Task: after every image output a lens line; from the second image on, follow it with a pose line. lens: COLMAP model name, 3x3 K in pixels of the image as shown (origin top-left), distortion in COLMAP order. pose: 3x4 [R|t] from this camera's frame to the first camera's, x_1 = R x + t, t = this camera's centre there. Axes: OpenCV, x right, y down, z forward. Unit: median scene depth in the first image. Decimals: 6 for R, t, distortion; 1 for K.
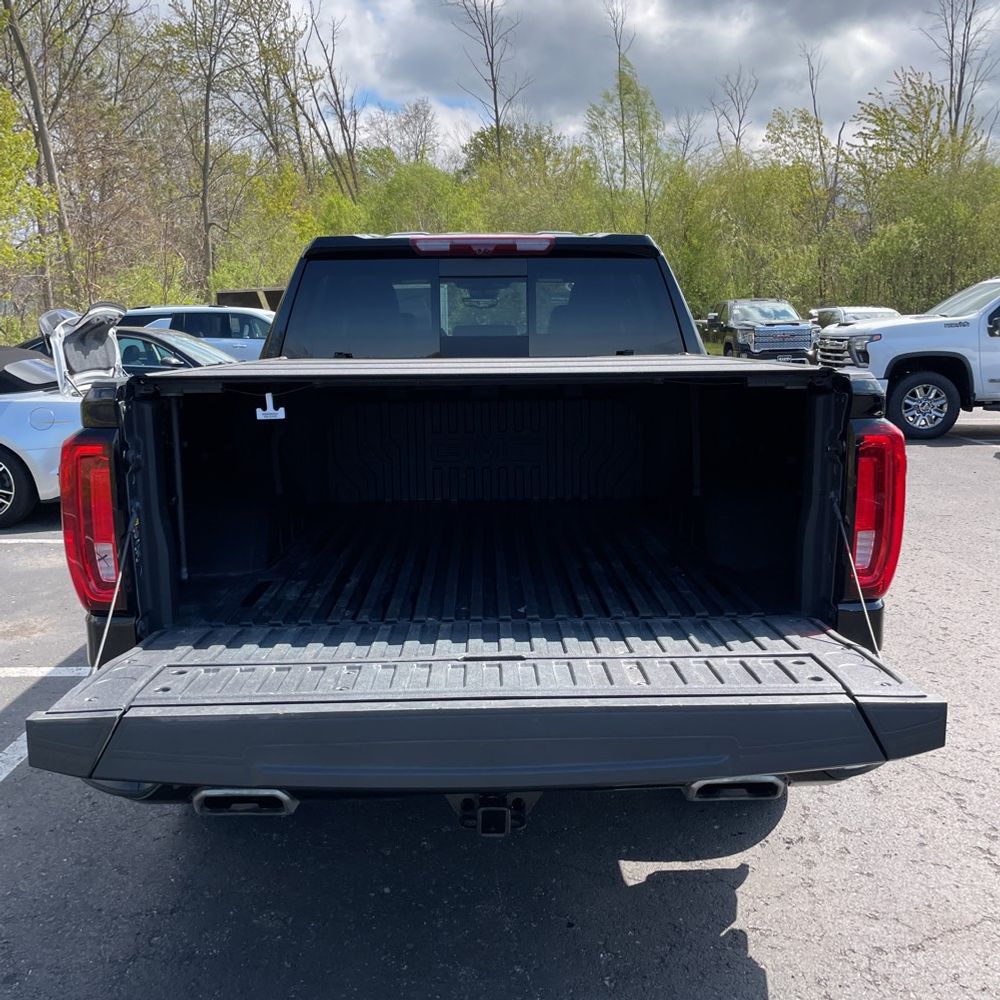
lens RADIAL K [[1013.6, 0, 514.0], [0, 1013.6, 495.8], [0, 0, 1]] dist [0.020677, 0.000000]
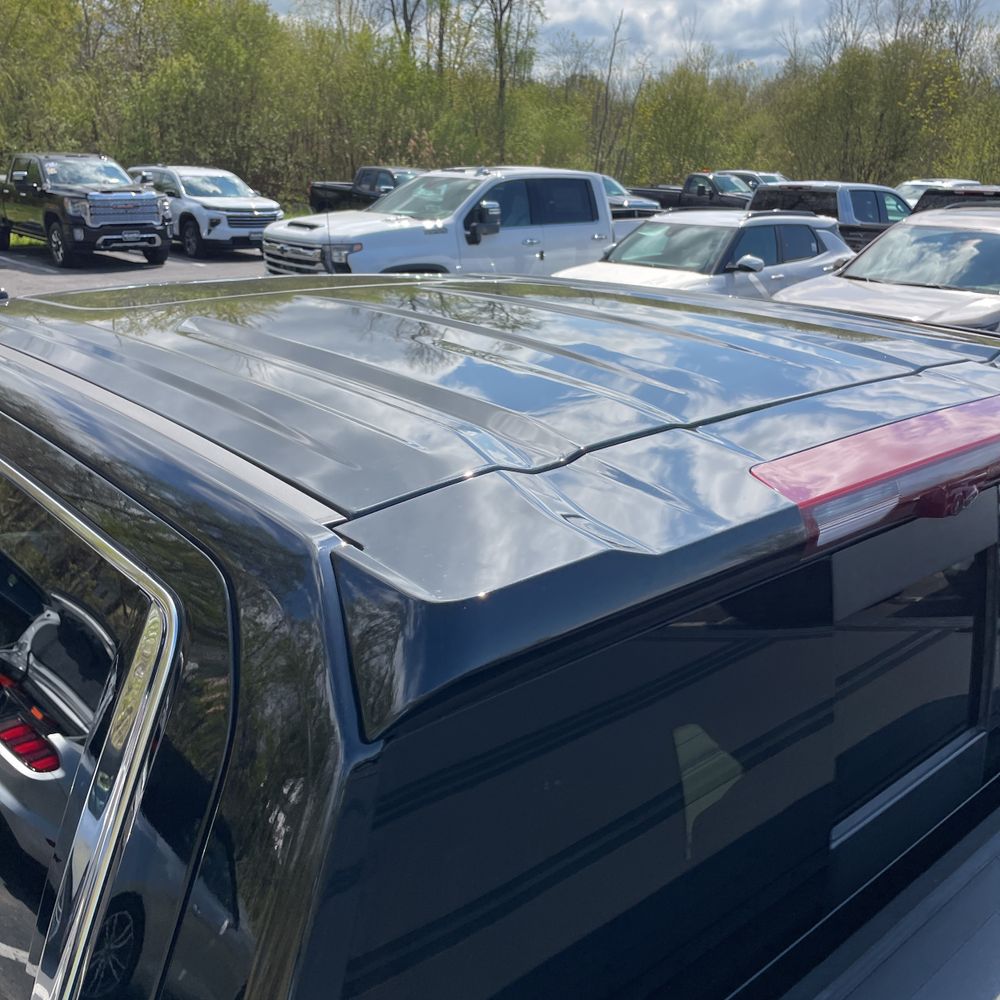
lens RADIAL K [[1013.6, 0, 502.4], [0, 1013.6, 498.4], [0, 0, 1]] dist [0.020677, 0.000000]
pose [[0.765940, -0.173365, 0.619097, -0.317164], [0.074321, 0.980377, 0.182585, -0.333897], [-0.638602, -0.093837, 0.763794, 0.968977]]
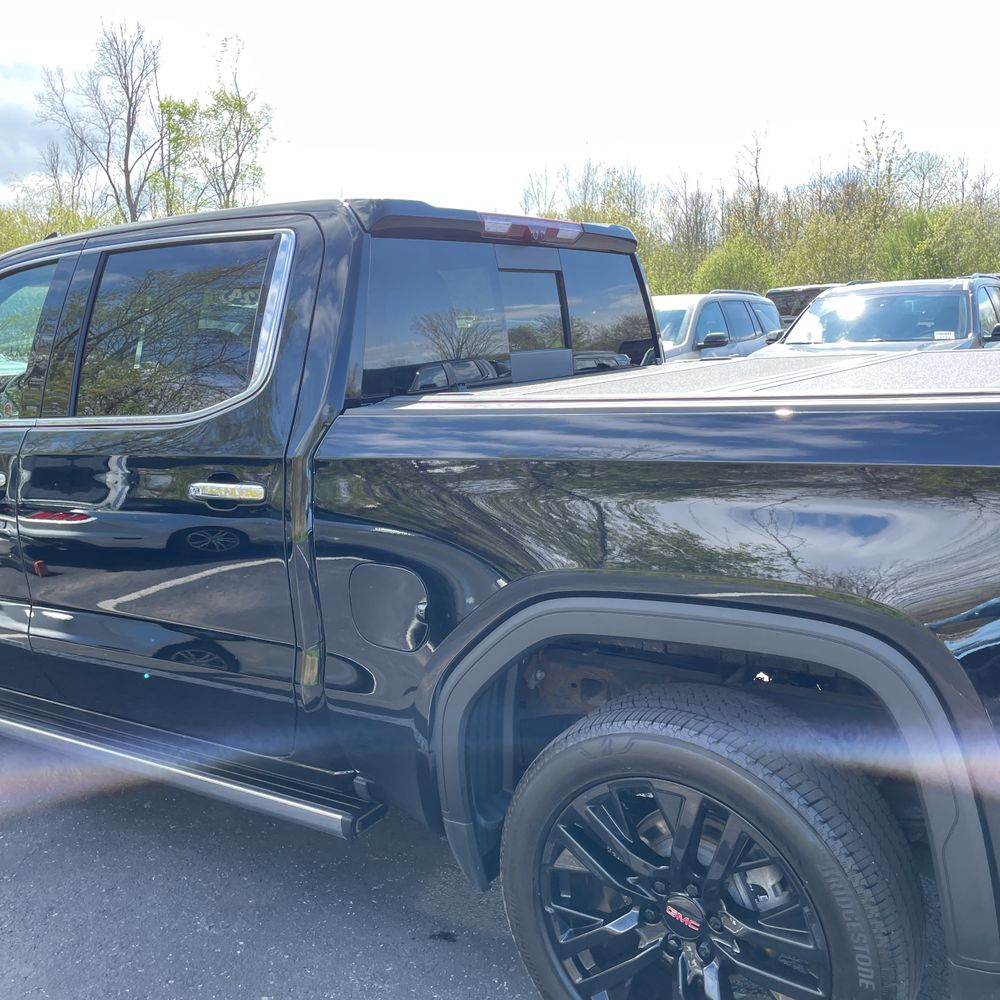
lens RADIAL K [[1013.6, 0, 504.1], [0, 1013.6, 493.1], [0, 0, 1]] dist [0.020677, 0.000000]
pose [[0.578878, -0.144491, 0.802510, -0.732965], [0.171691, 0.983710, 0.053269, -0.110017], [-0.797134, 0.106948, 0.594256, 0.656246]]
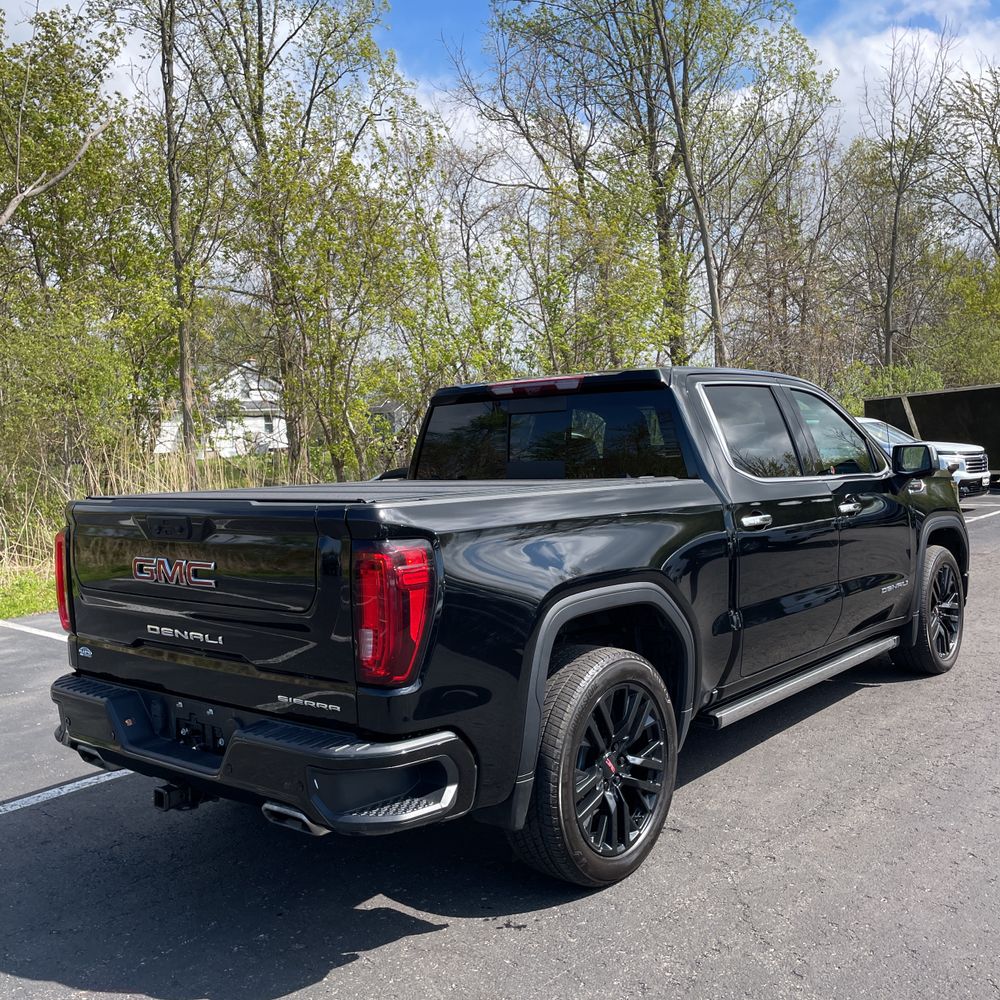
lens RADIAL K [[1013.6, 0, 497.0], [0, 1013.6, 498.1], [0, 0, 1]] dist [0.020677, 0.000000]
pose [[0.752084, 0.016948, -0.658850, 0.802280], [-0.082555, 0.994218, -0.068663, -0.033899], [0.653877, 0.106032, 0.749134, 0.097107]]
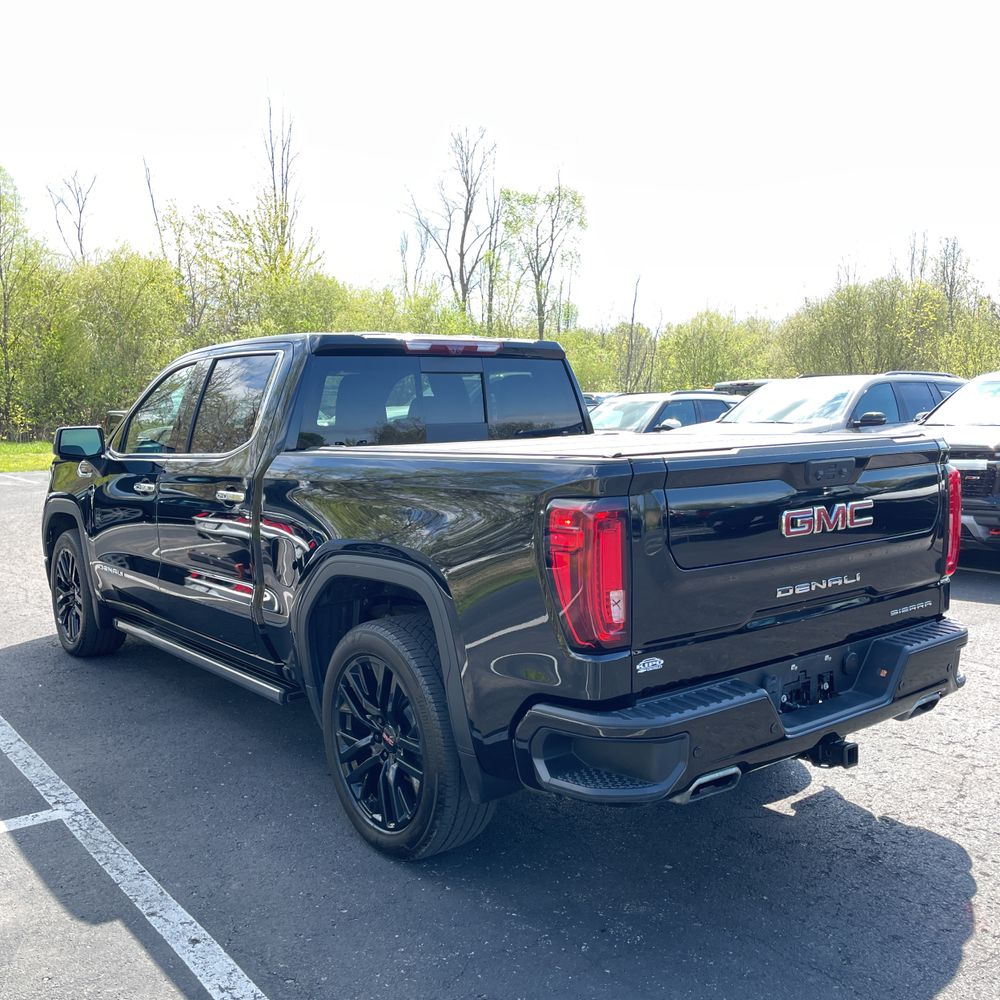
lens RADIAL K [[1013.6, 0, 496.5], [0, 1013.6, 503.4], [0, 0, 1]] dist [0.020677, 0.000000]
pose [[0.808963, -0.060205, 0.584769, -0.747020], [0.108519, 0.992940, -0.047895, -0.009043], [-0.577757, 0.102204, 0.809785, 0.058879]]
